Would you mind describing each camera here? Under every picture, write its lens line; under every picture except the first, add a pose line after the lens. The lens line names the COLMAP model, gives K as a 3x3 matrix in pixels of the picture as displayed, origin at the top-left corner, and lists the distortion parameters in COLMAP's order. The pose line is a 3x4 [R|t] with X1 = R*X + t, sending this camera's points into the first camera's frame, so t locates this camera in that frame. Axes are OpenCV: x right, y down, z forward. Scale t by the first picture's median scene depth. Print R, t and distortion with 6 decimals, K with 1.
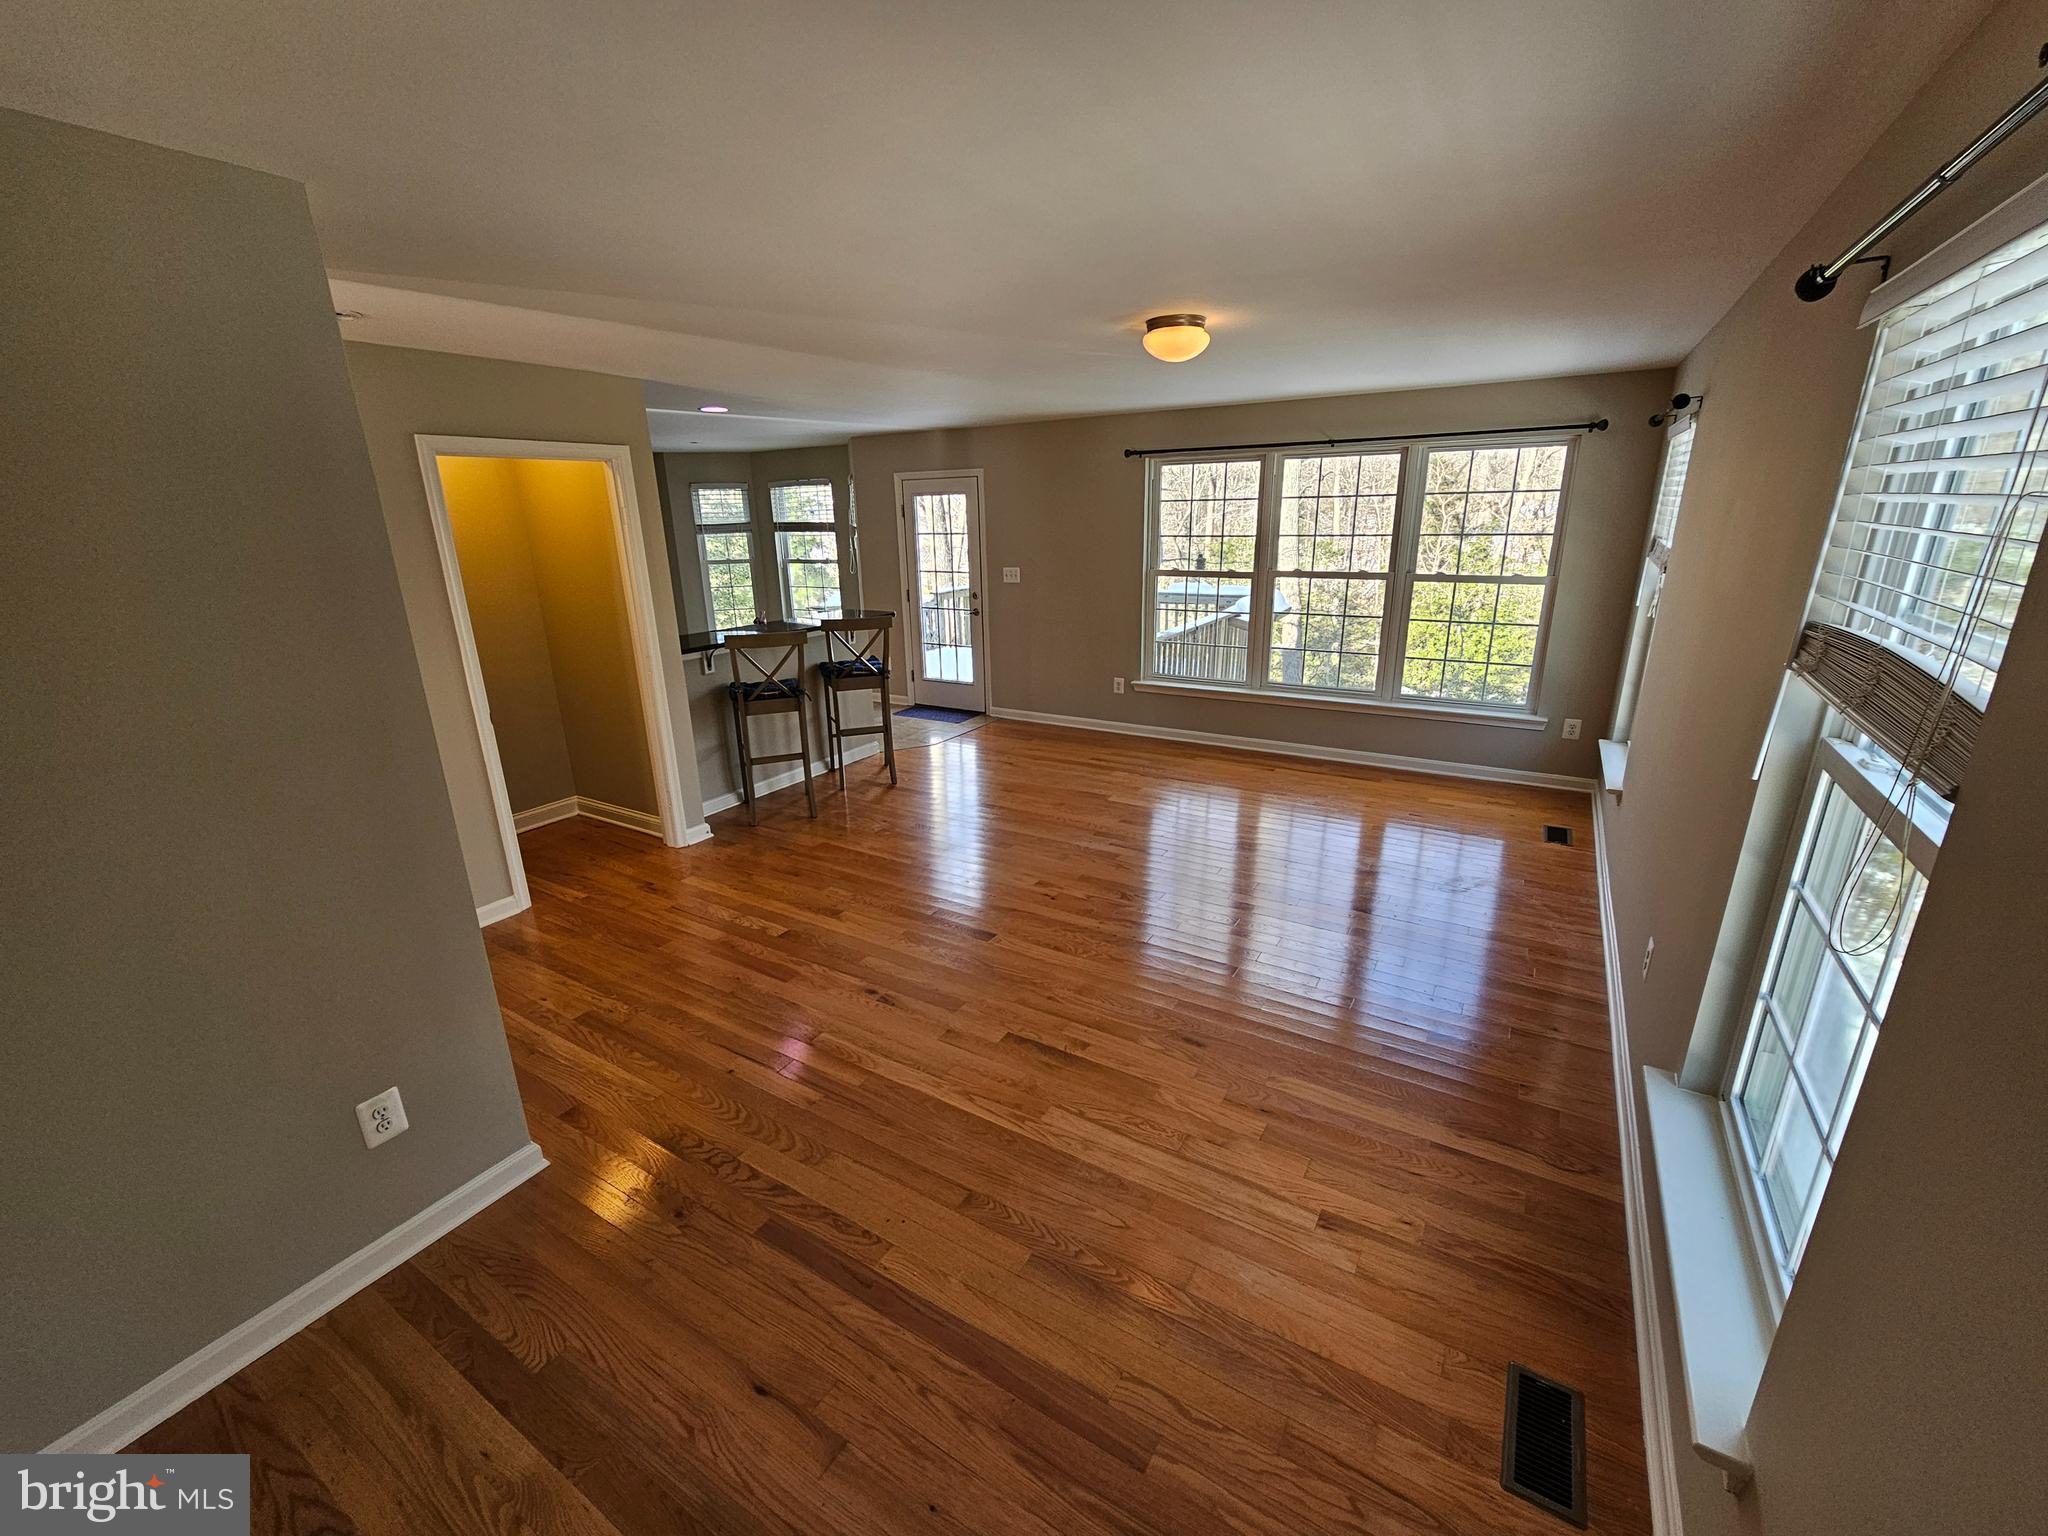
lens RADIAL K [[838.6, 0, 1019.5], [0, 838.6, 768.2], [0, 0, 1]] dist [-0.004609, 0.001593]
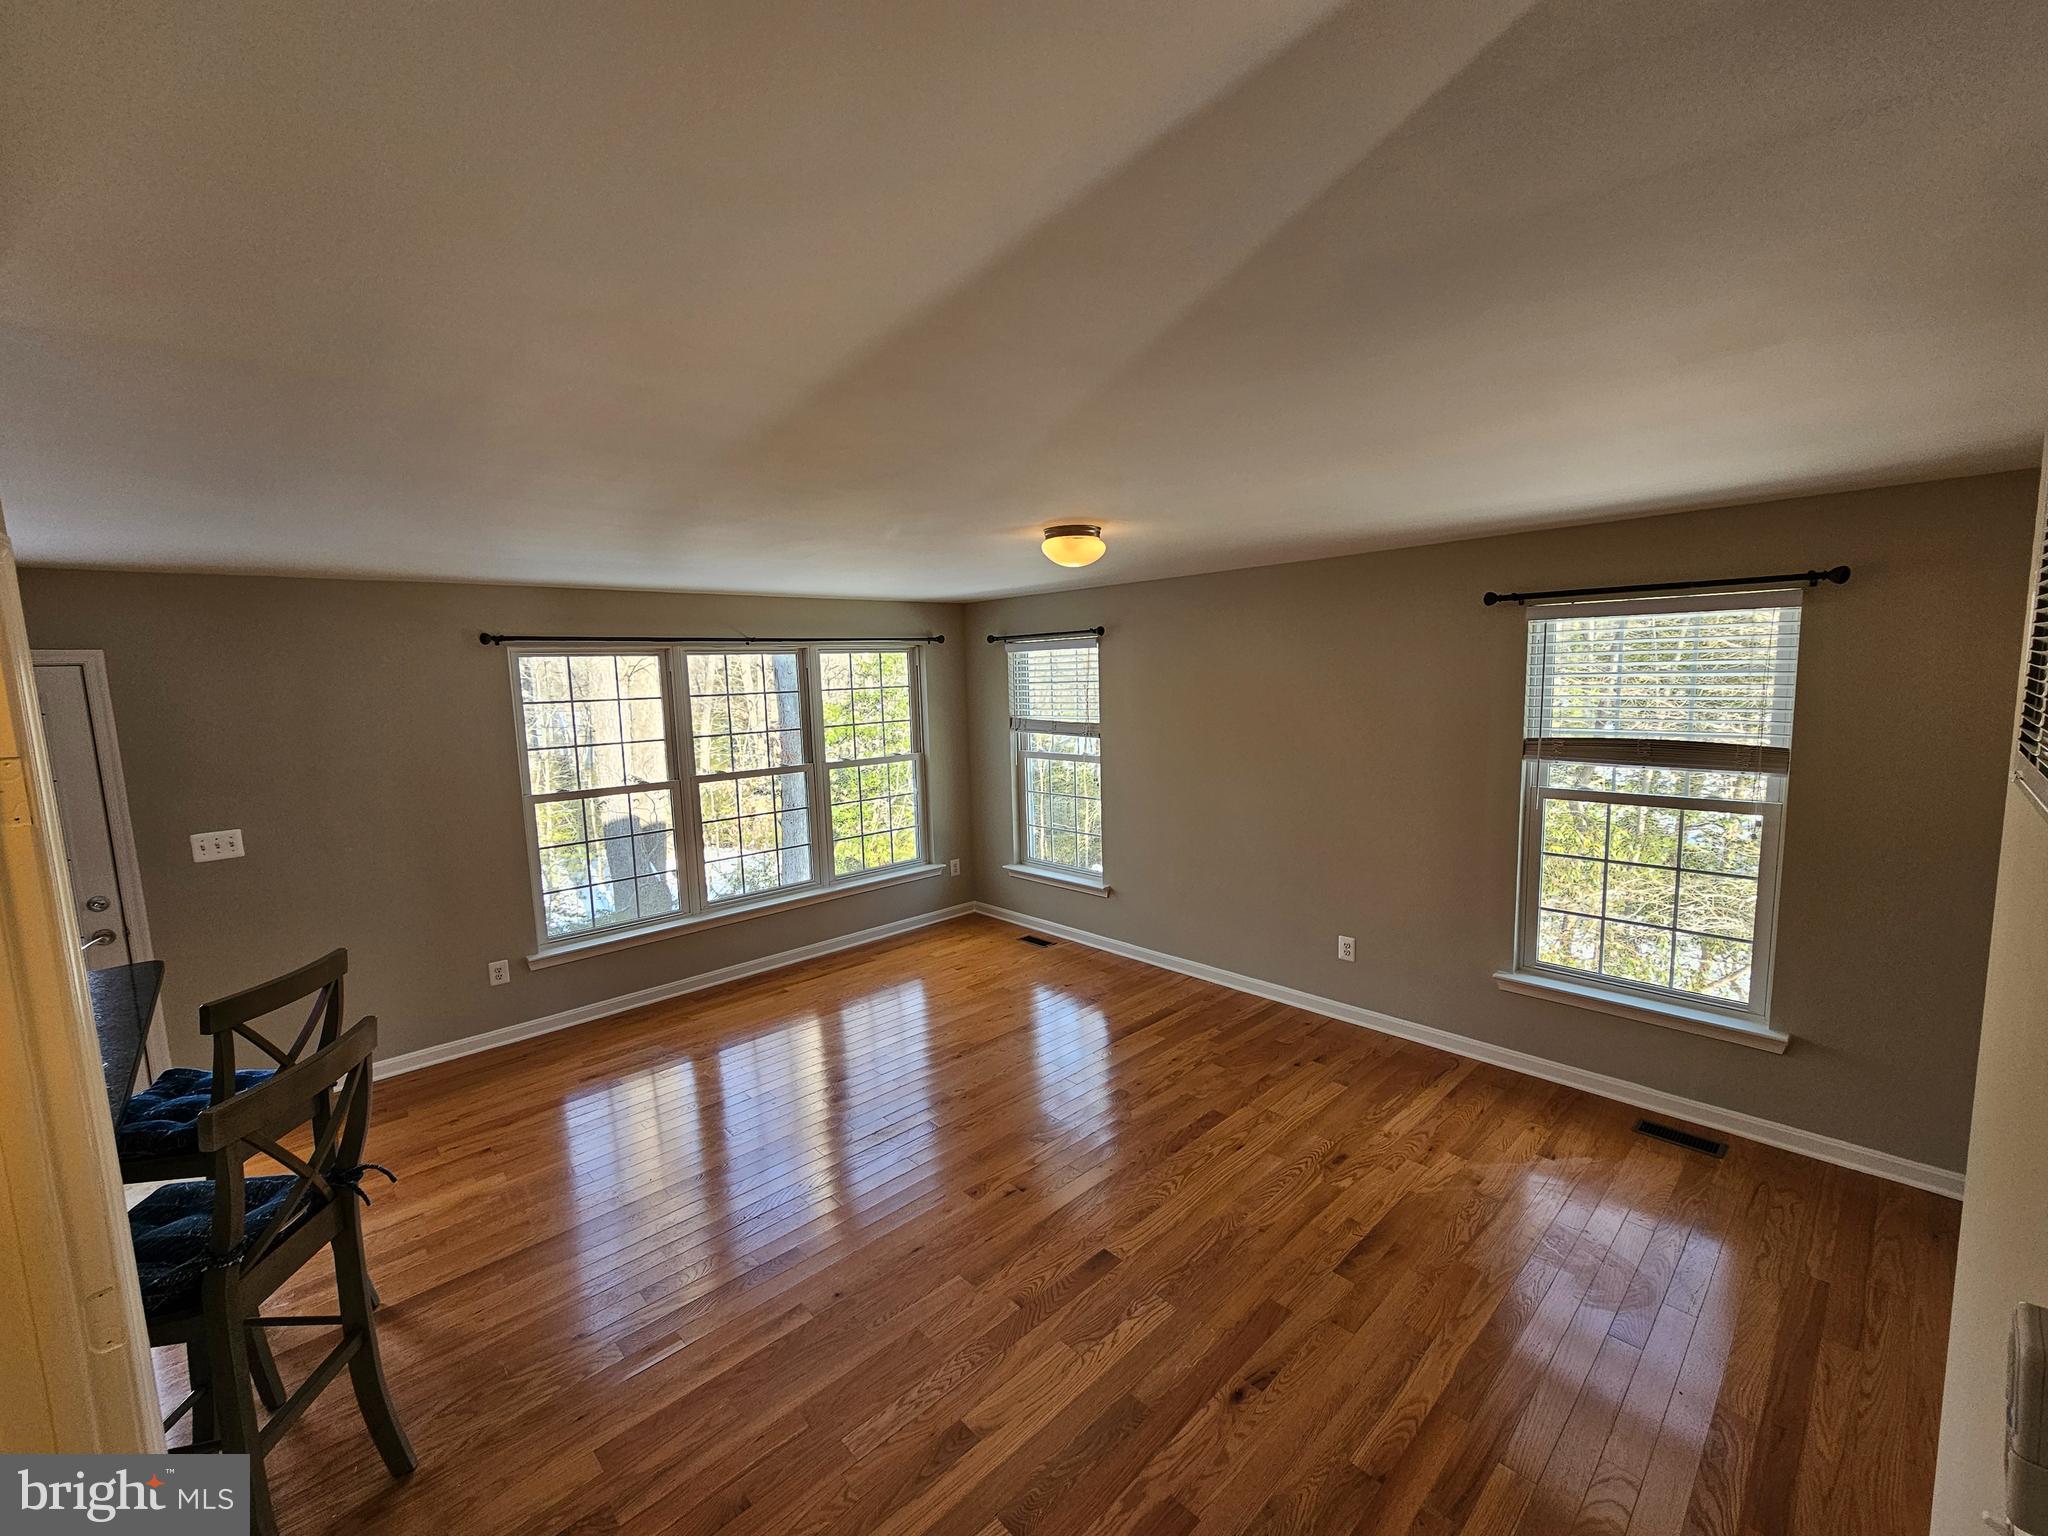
lens RADIAL K [[838.6, 0, 1021.0], [0, 838.6, 783.9], [0, 0, 1]] dist [-0.004609, 0.001593]
pose [[0.262354, -0.112594, 0.958380, -0.451585], [0.309926, 0.950383, 0.026813, -0.151459], [-0.913847, 0.289992, 0.284233, 0.460005]]
